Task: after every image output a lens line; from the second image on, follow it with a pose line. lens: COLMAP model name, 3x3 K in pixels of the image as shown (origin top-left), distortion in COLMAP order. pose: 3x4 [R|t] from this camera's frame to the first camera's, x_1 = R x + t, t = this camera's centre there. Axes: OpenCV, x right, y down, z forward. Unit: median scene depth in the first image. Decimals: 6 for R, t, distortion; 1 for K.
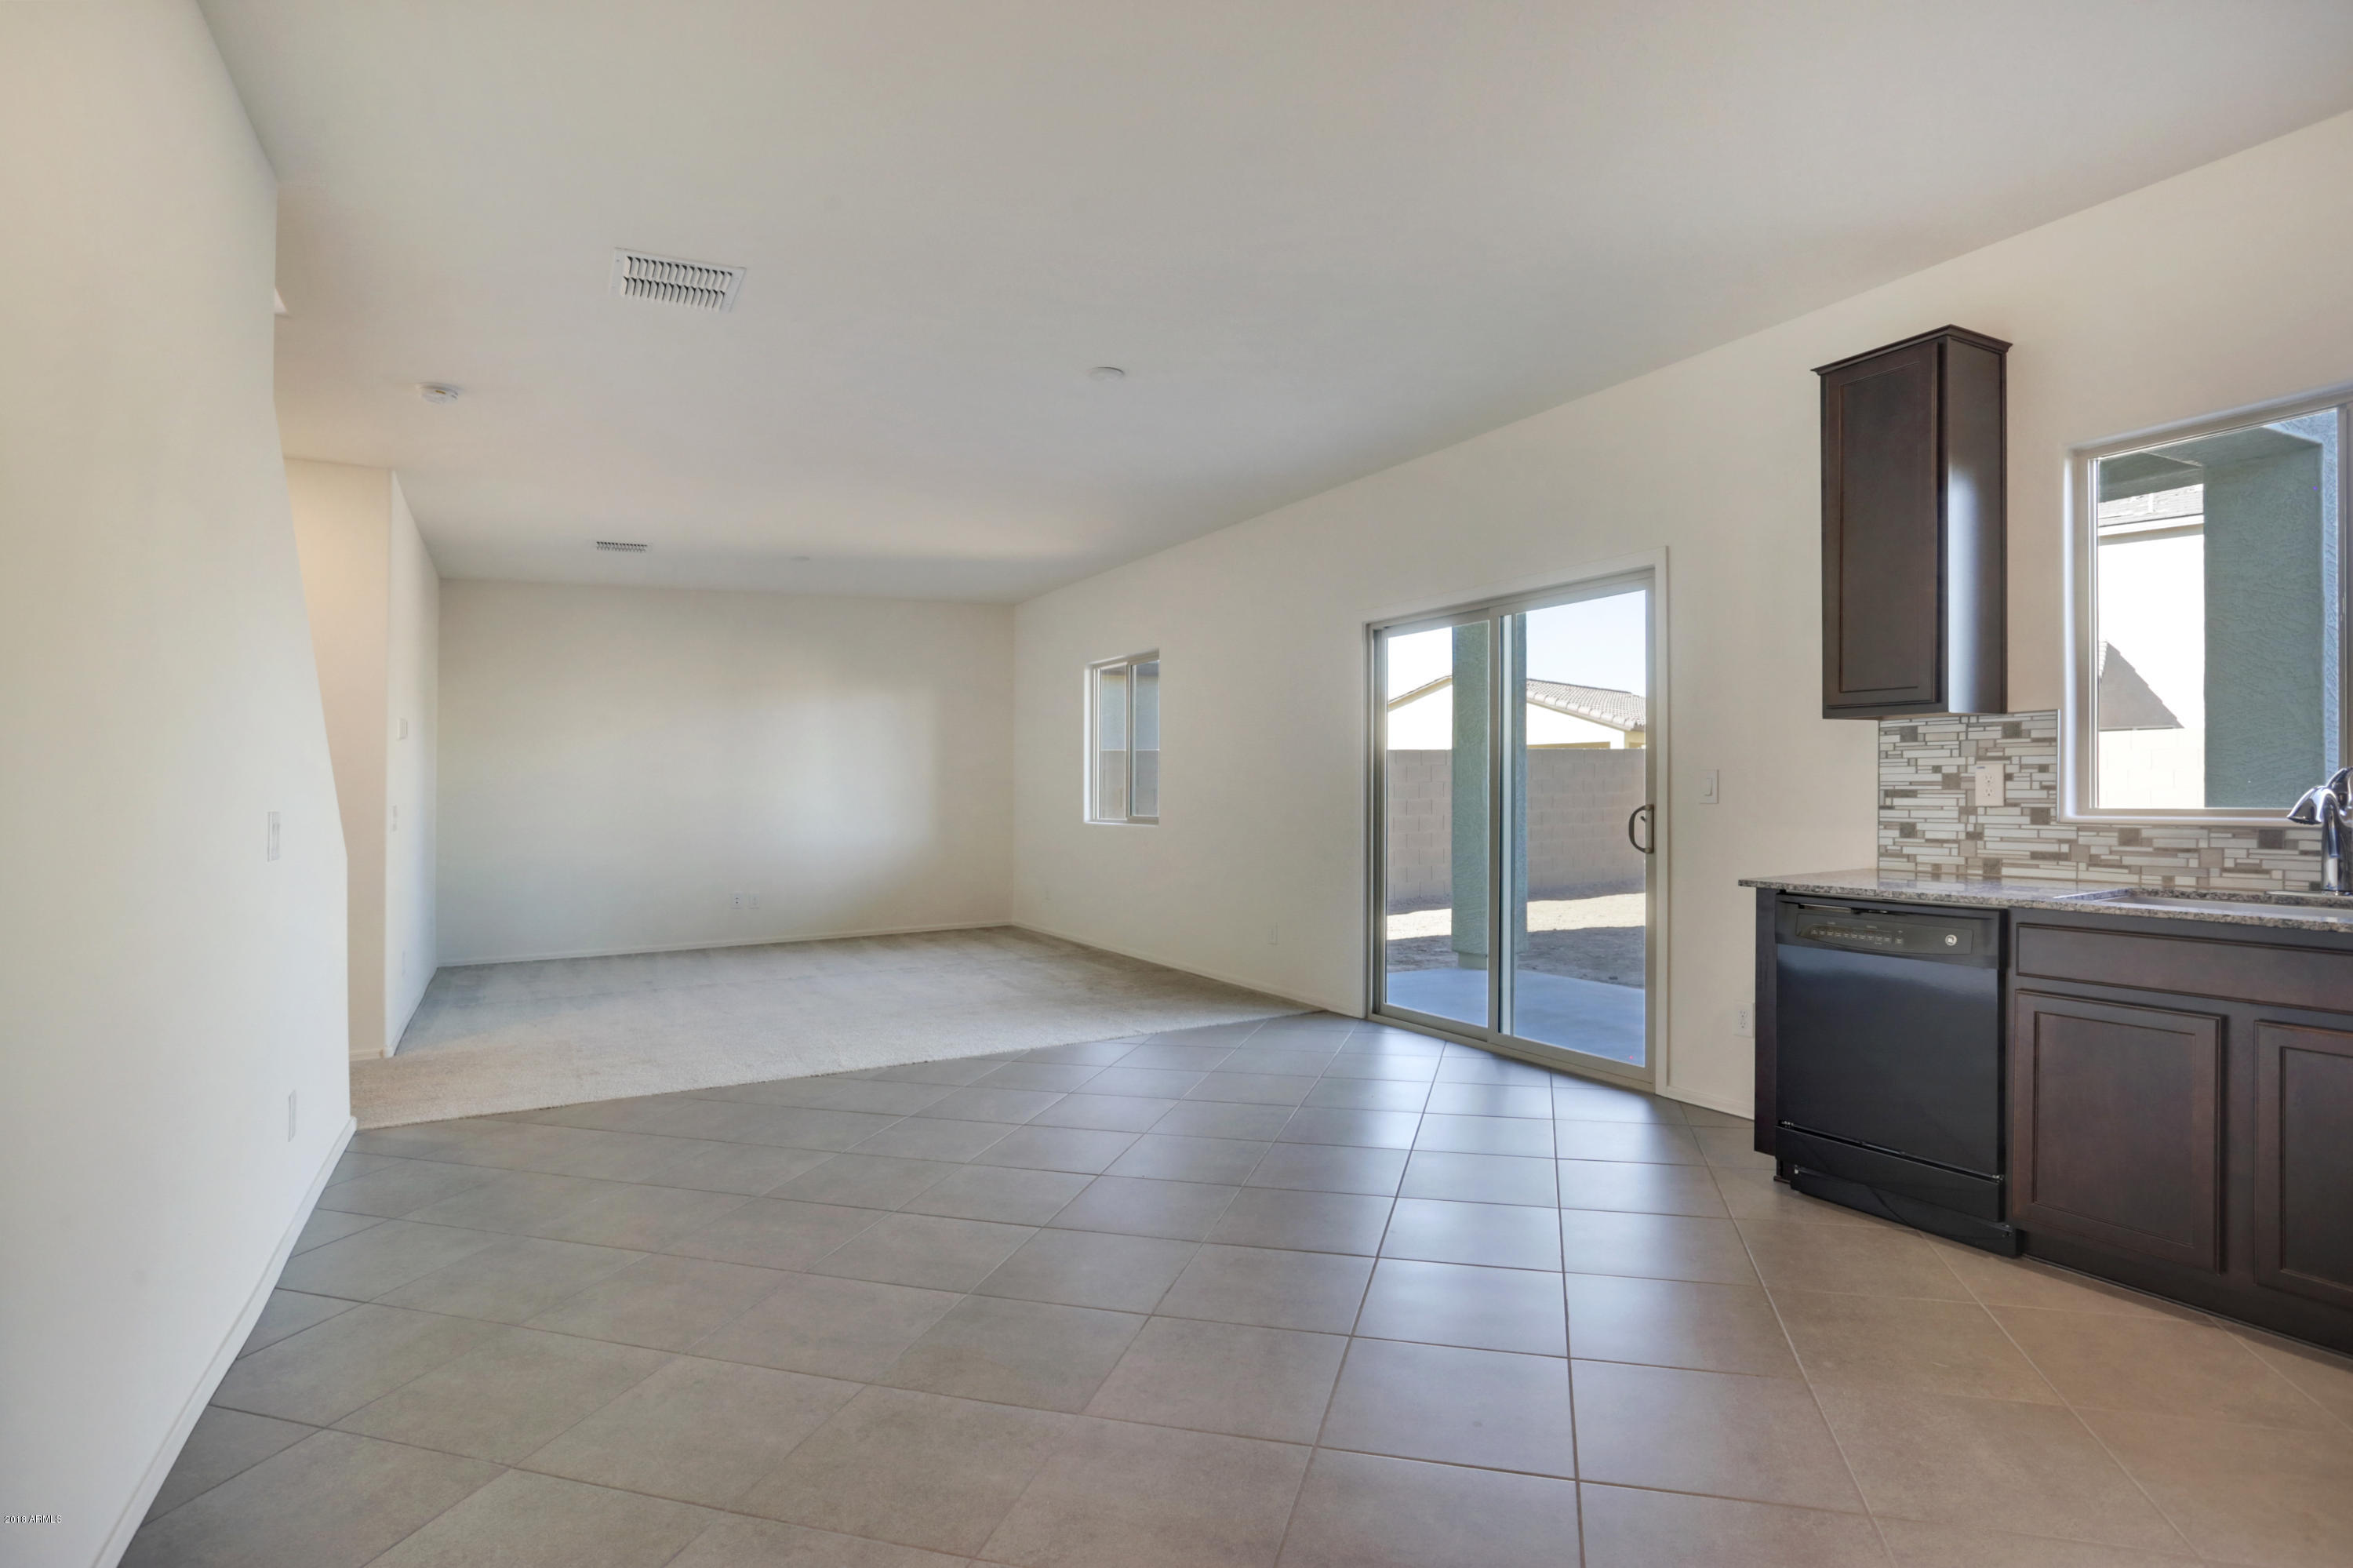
lens RADIAL K [[1216.0, 0, 1226.1], [0, 1216.0, 771.9], [0, 0, 1]] dist [-0.049636, 0.022741]
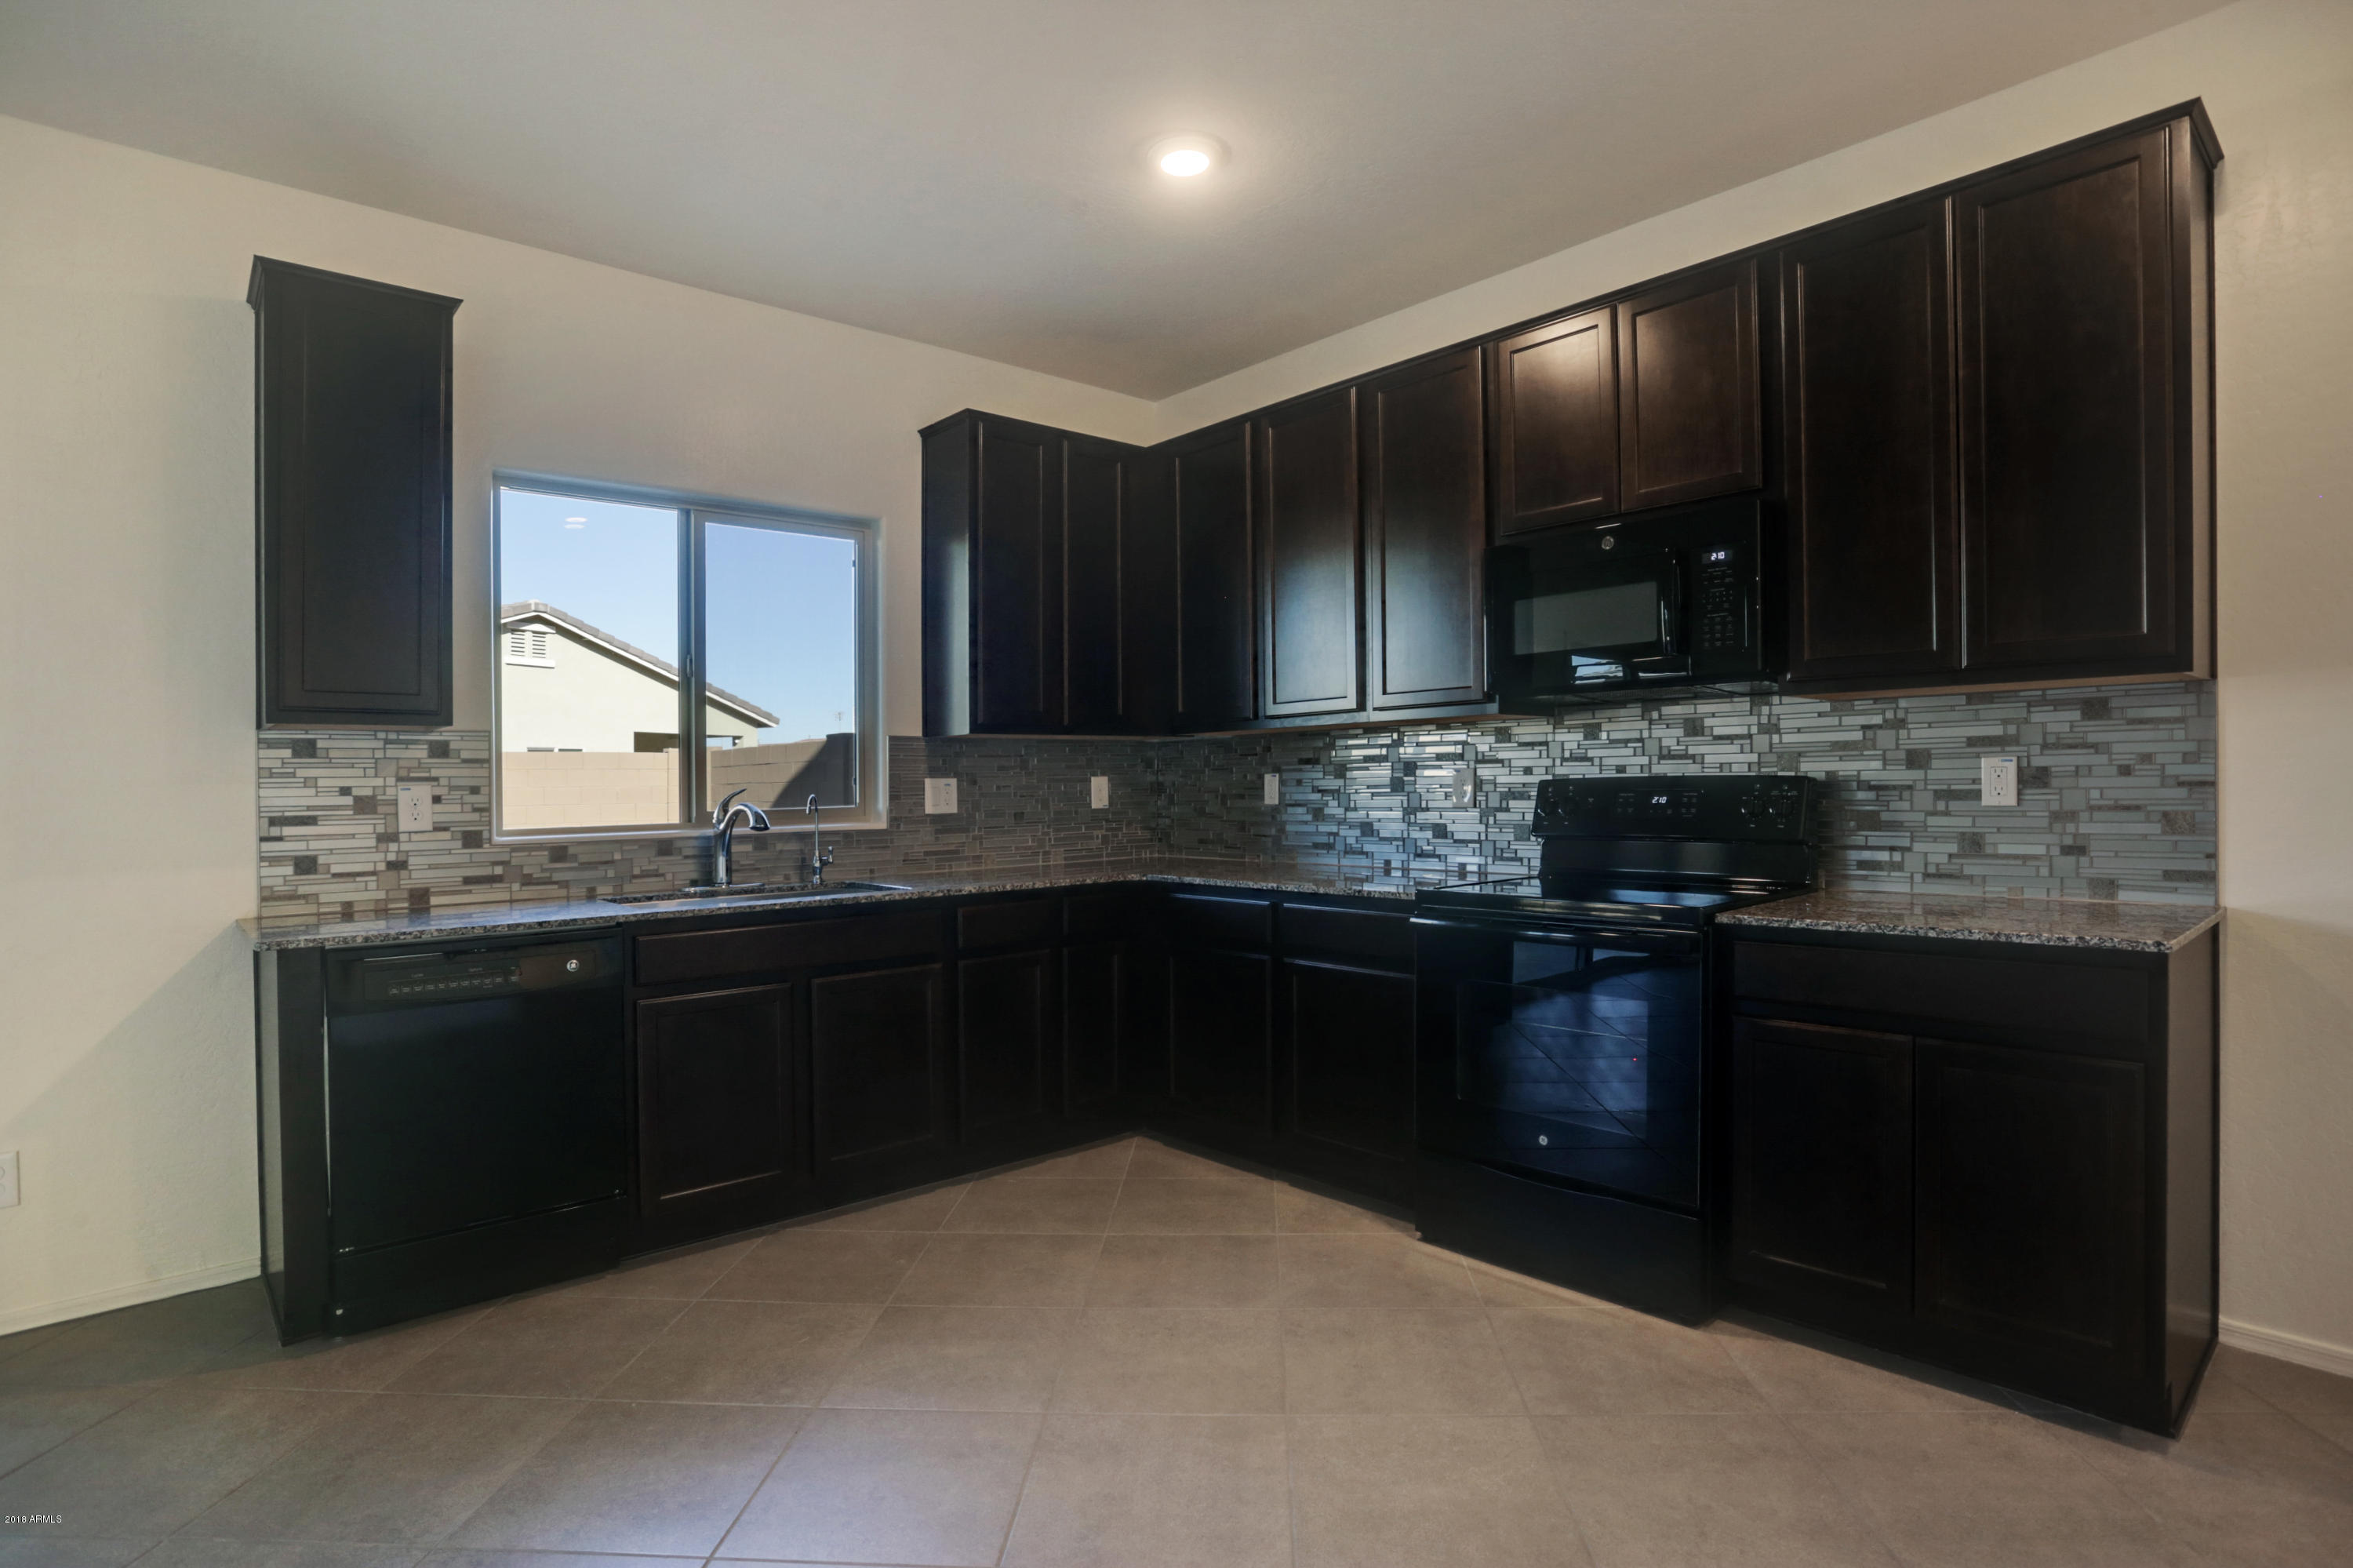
lens RADIAL K [[1216.0, 0, 1190.6], [0, 1216.0, 766.1], [0, 0, 1]] dist [-0.049636, 0.022741]
pose [[-0.222193, 0.020194, 0.974794, -0.381072], [0.002016, 0.999793, -0.020253, -0.001614], [-0.975001, -0.002535, -0.222188, 0.617082]]
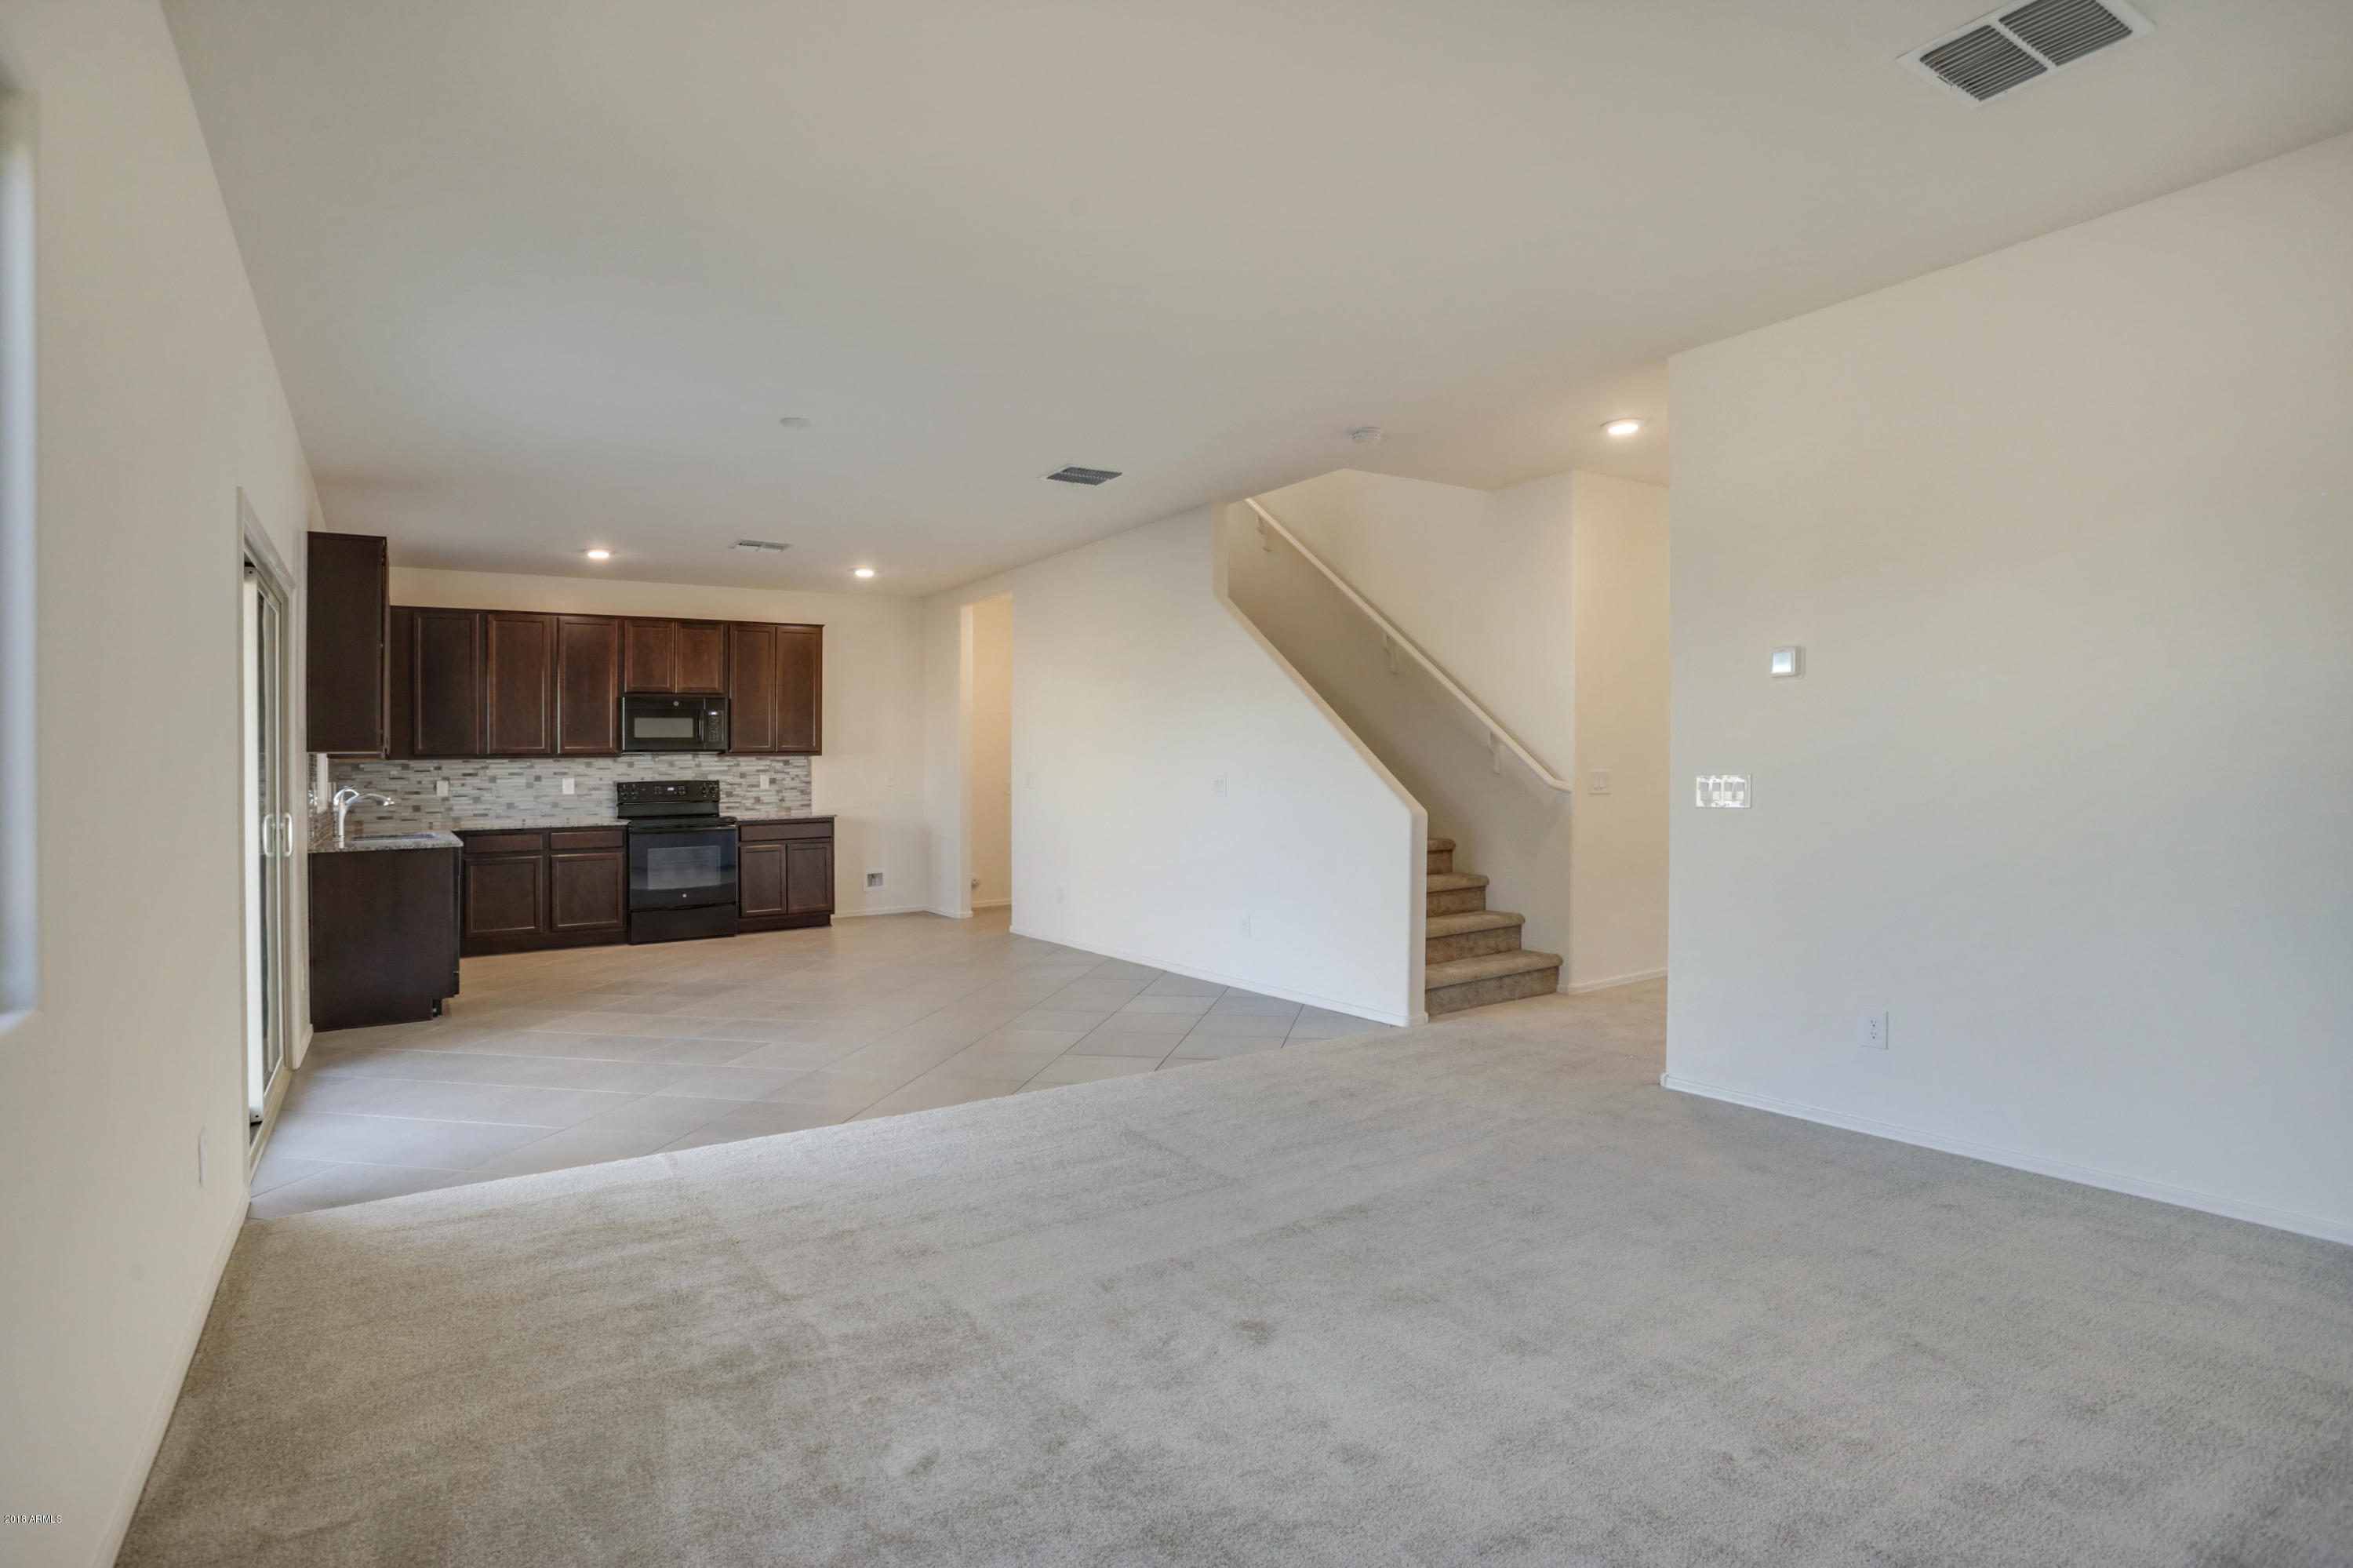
lens RADIAL K [[1216.0, 0, 1184.1], [0, 1216.0, 787.7], [0, 0, 1]] dist [-0.049636, 0.022741]
pose [[-0.994864, 0.024114, -0.098310, -0.438003], [0.024471, 0.999698, -0.002419, 0.036915], [0.098222, -0.004813, -0.995153, 2.782460]]
